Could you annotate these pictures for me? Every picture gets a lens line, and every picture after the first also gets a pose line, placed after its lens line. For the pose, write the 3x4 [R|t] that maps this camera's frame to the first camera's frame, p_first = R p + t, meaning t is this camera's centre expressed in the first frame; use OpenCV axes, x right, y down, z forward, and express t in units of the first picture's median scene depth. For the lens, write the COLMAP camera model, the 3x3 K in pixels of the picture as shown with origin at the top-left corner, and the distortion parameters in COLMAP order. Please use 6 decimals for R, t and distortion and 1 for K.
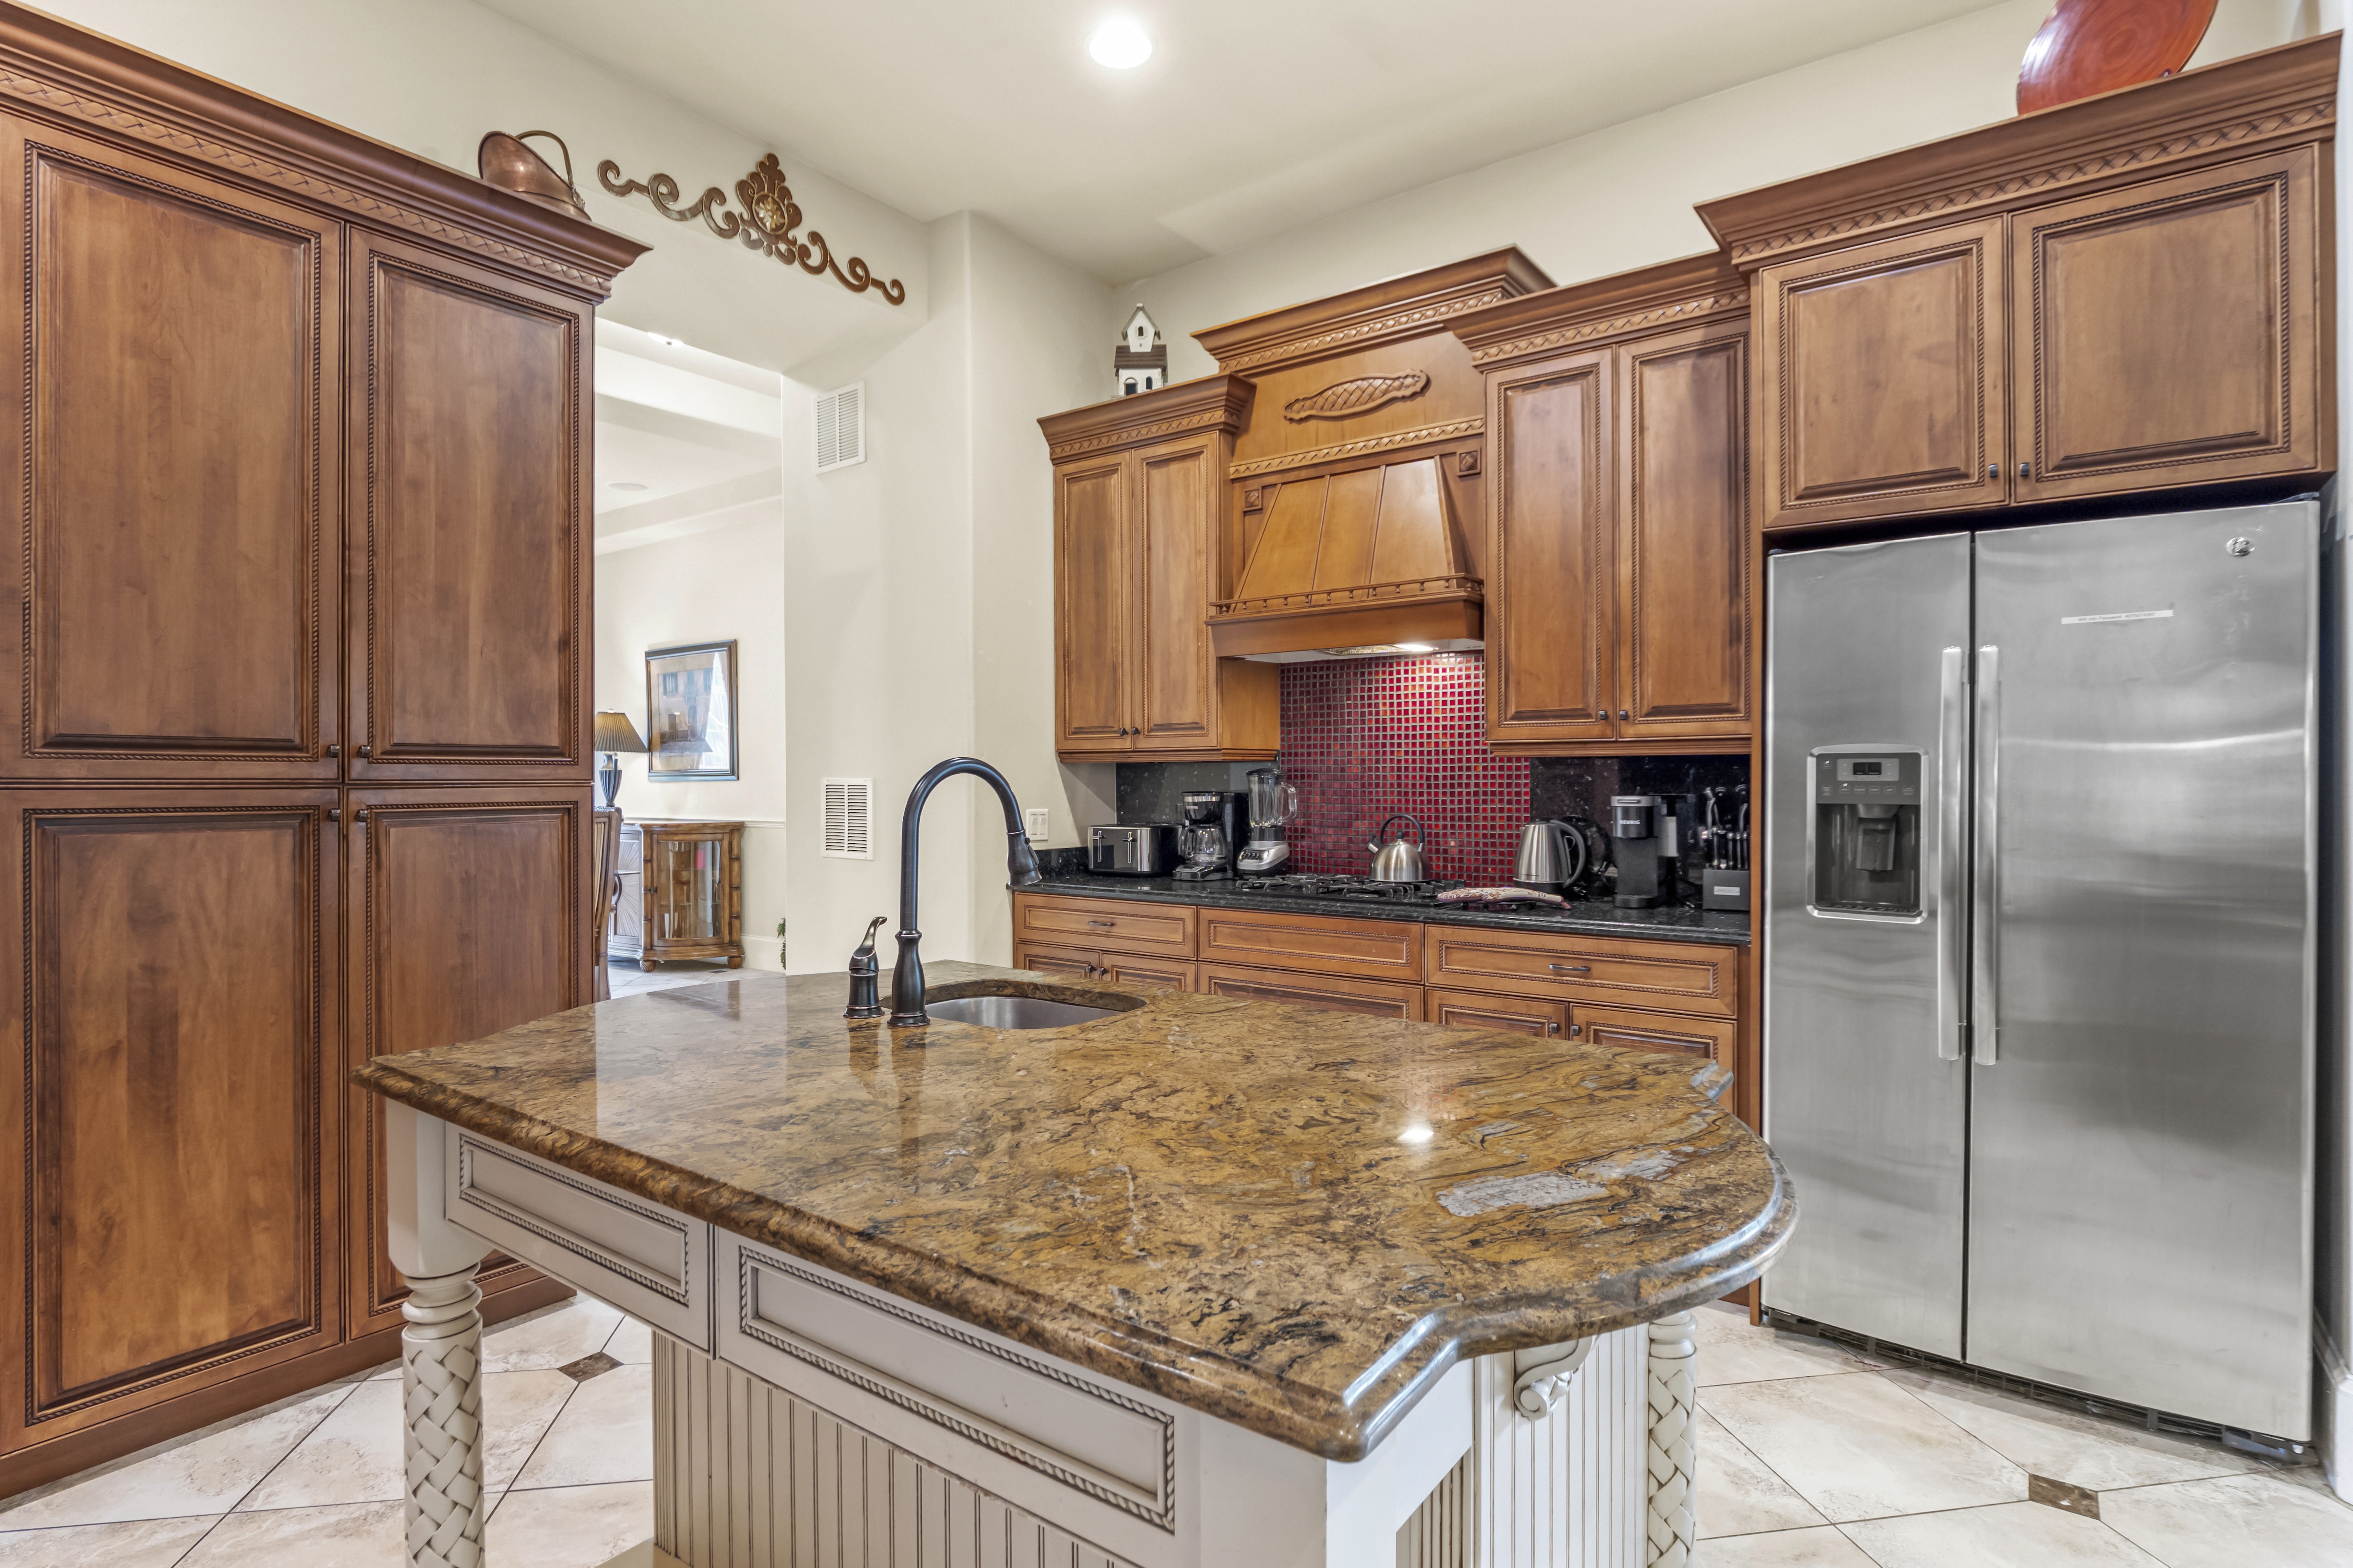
lens RADIAL K [[1186.9, 0, 1171.5], [0, 1186.9, 784.2], [0, 0, 1]] dist [-0.005987, -0.000623]
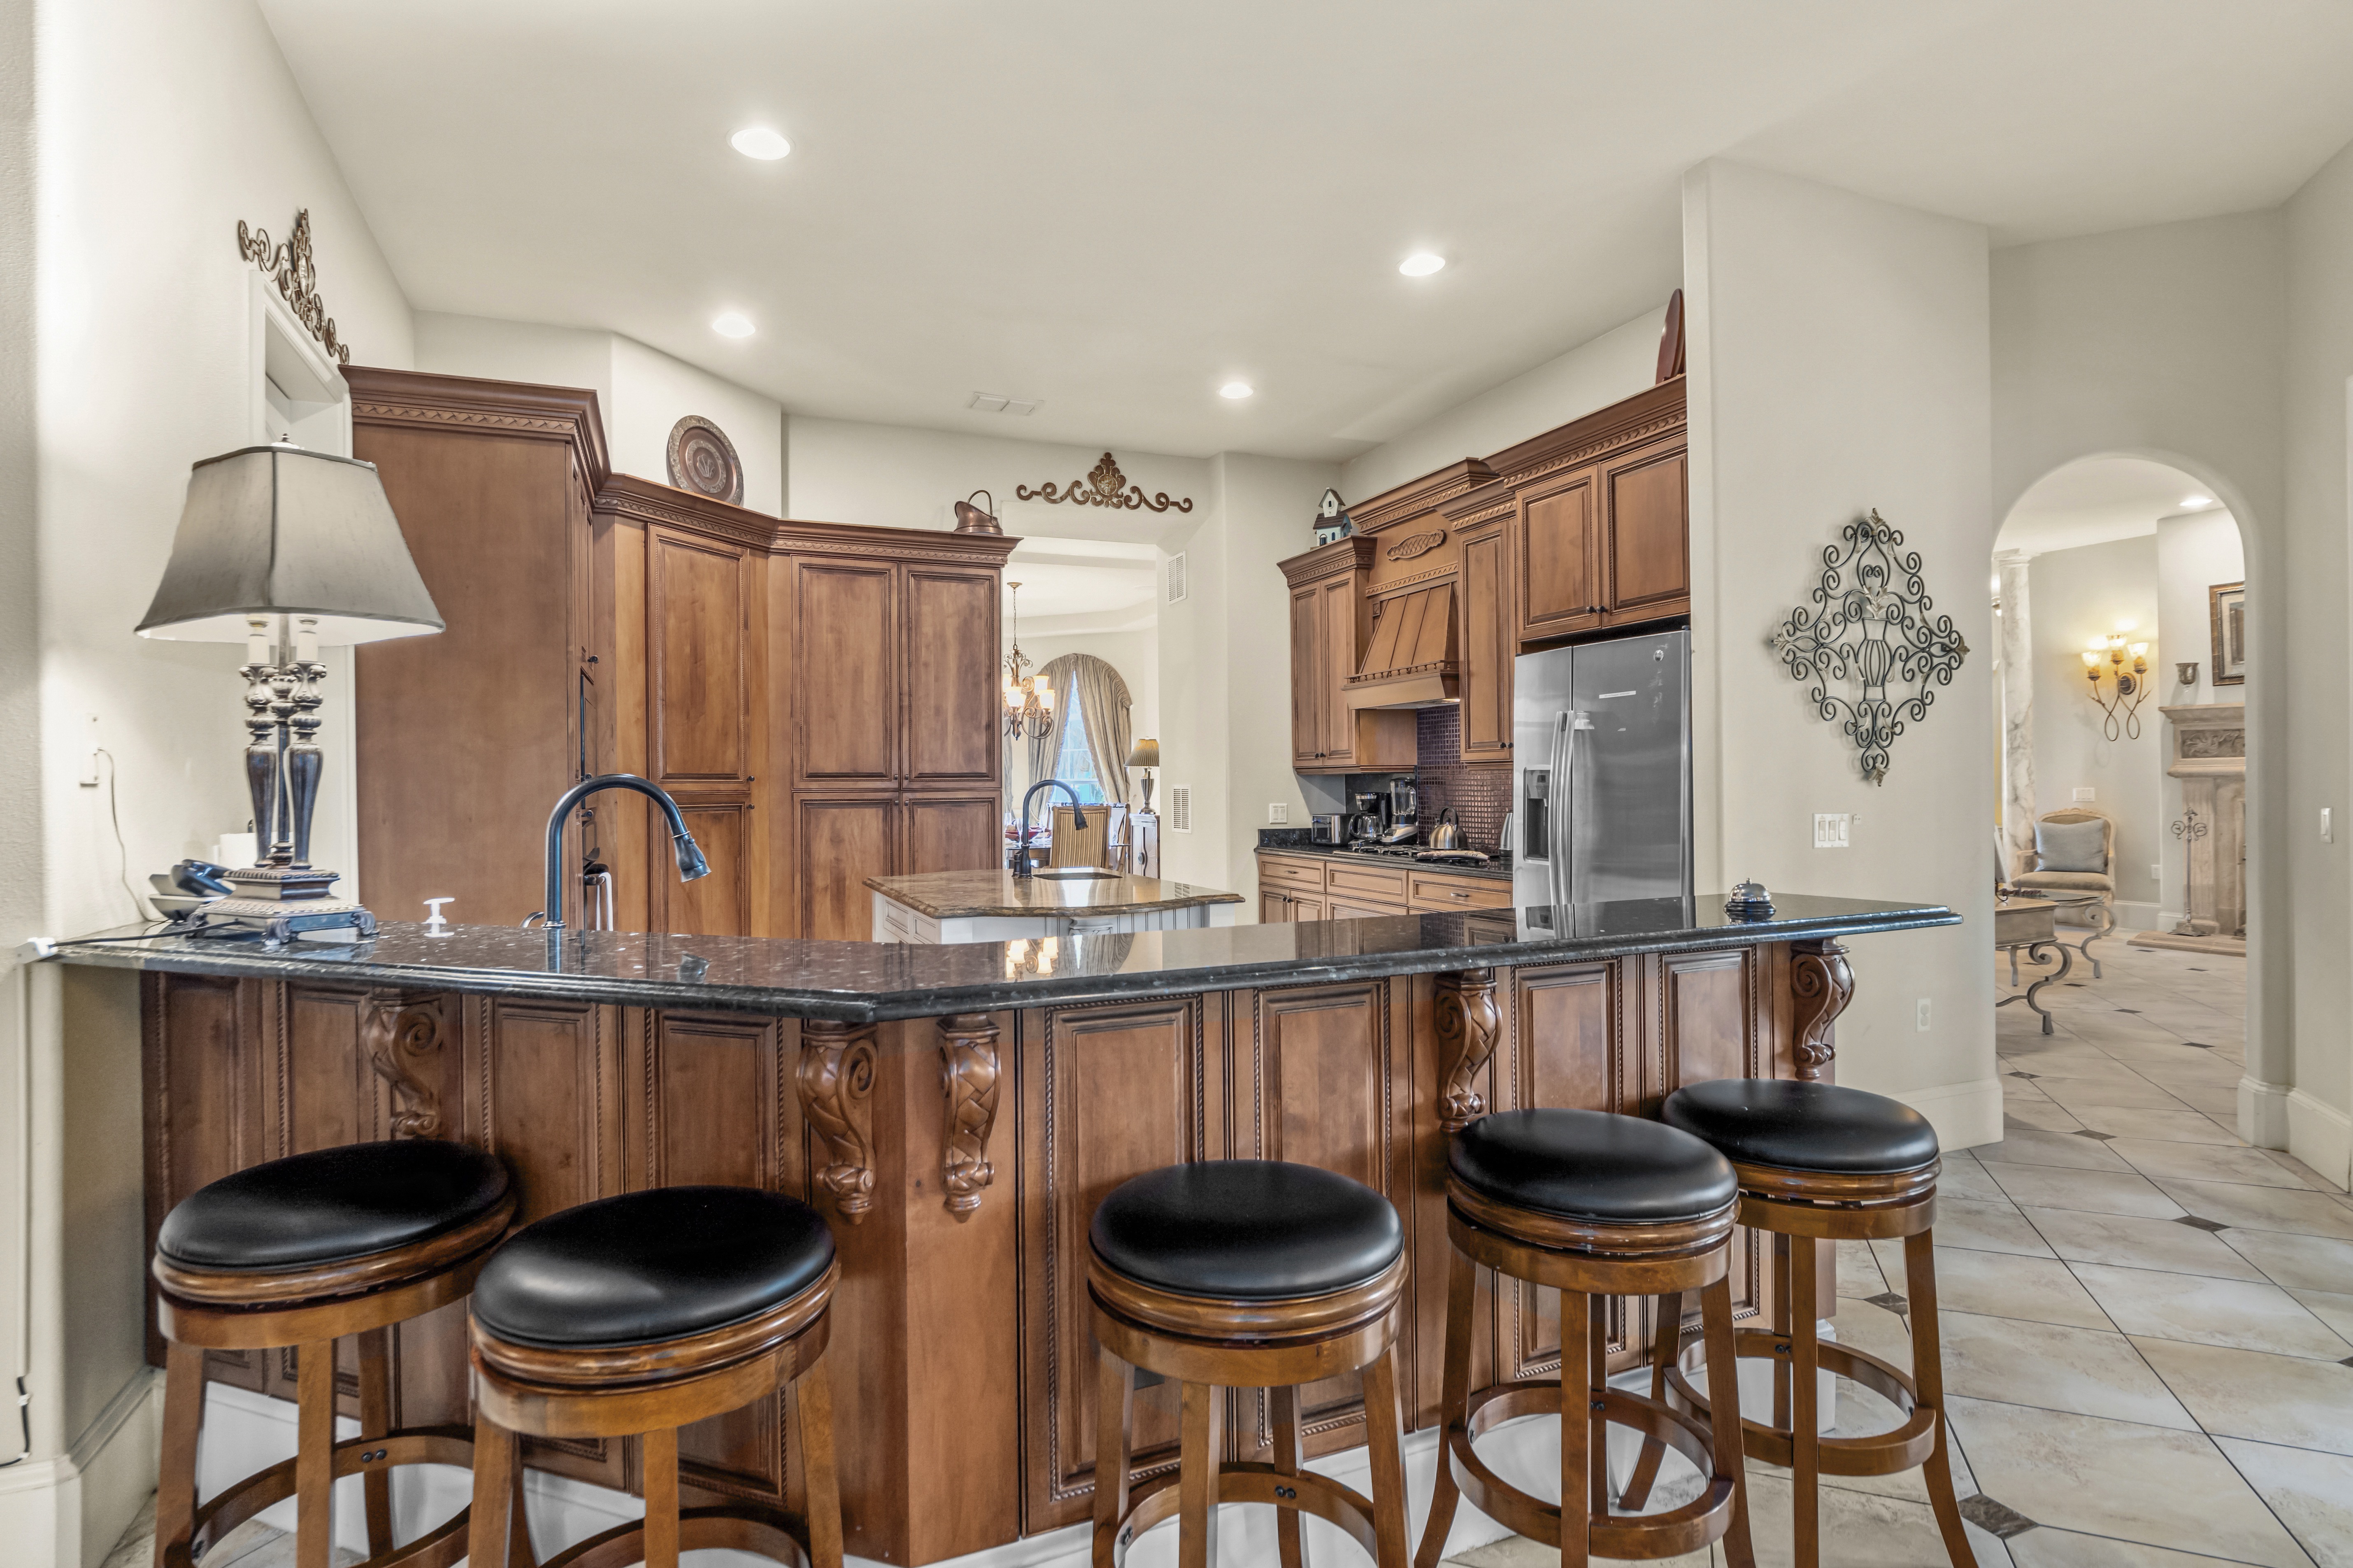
lens RADIAL K [[1195.5, 0, 1173.7], [0, 1195.5, 783.5], [0, 0, 1]] dist [0.000739, -0.000554]
pose [[0.858754, -0.006782, -0.512343, 0.917683], [0.005412, 0.999977, -0.004165, -0.000902], [0.512359, 0.000804, 0.858771, -0.728753]]
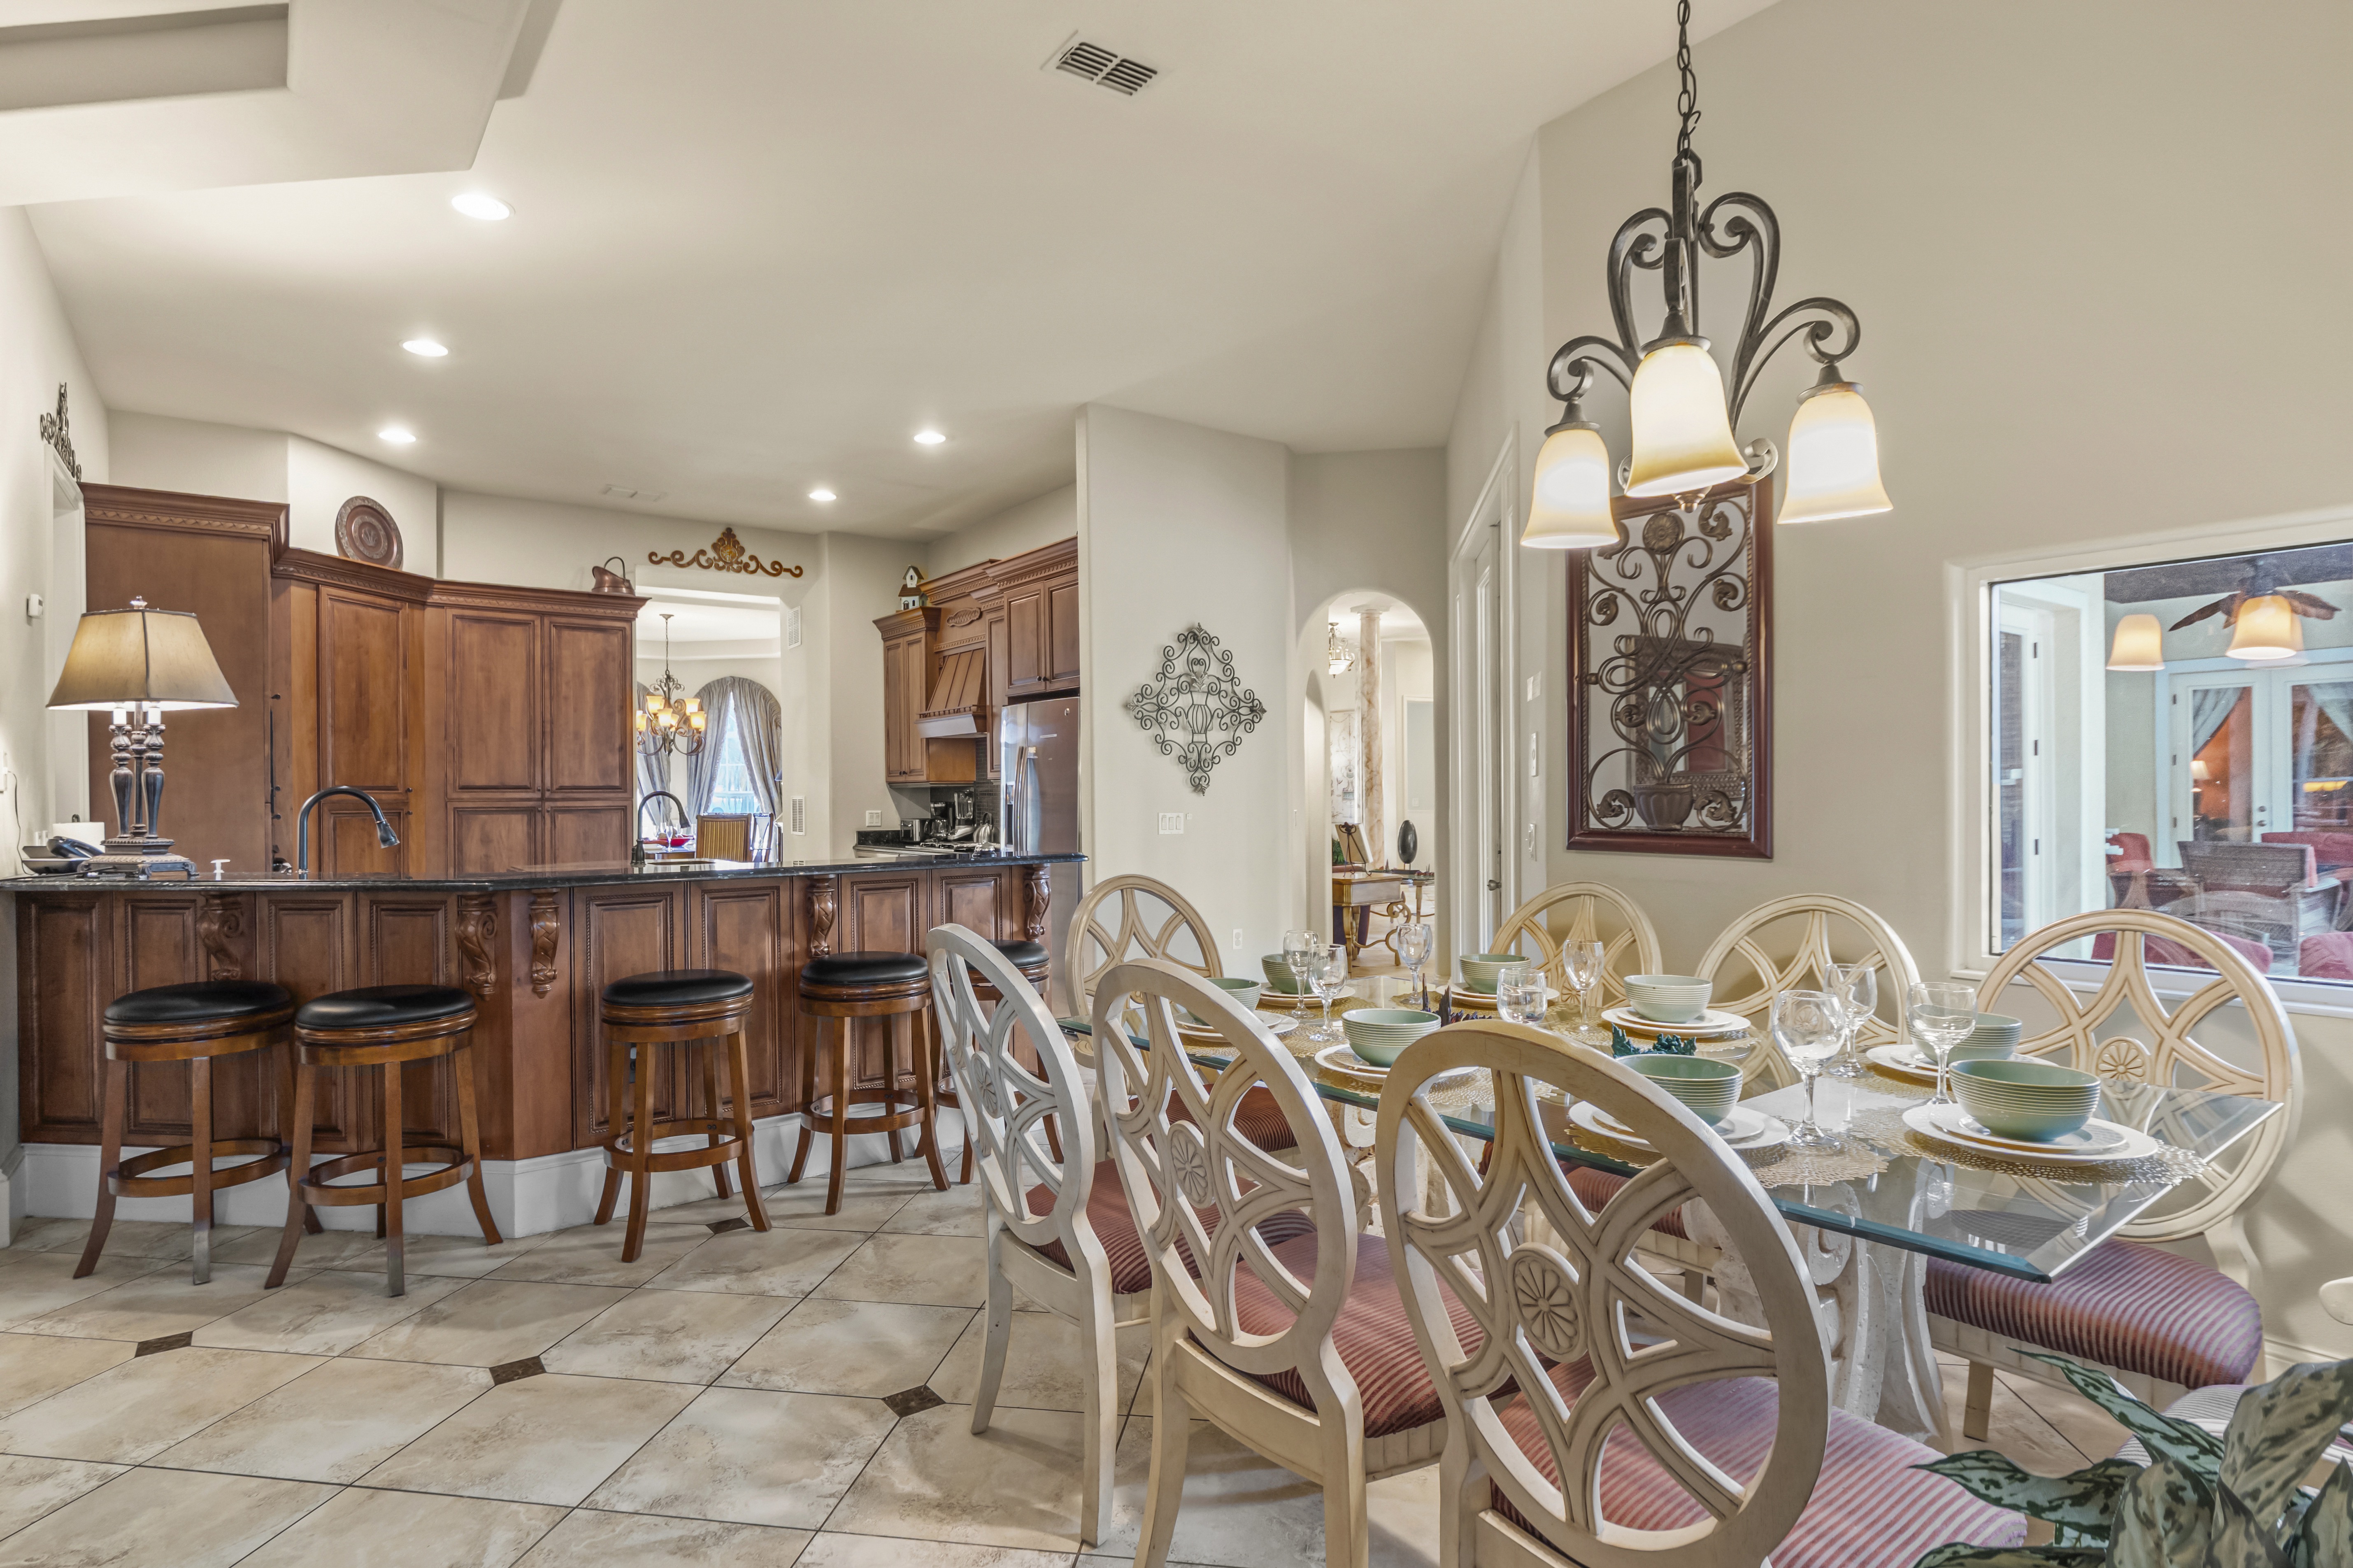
lens RADIAL K [[1201.8, 0, 1177.3], [0, 1201.8, 795.1], [0, 0, 1]] dist [-0.010270, -0.000678]
pose [[0.956888, -0.006767, -0.290380, 1.512513], [0.005745, 0.999974, -0.004373, 0.009031], [0.290402, 0.002516, 0.956901, -1.269858]]
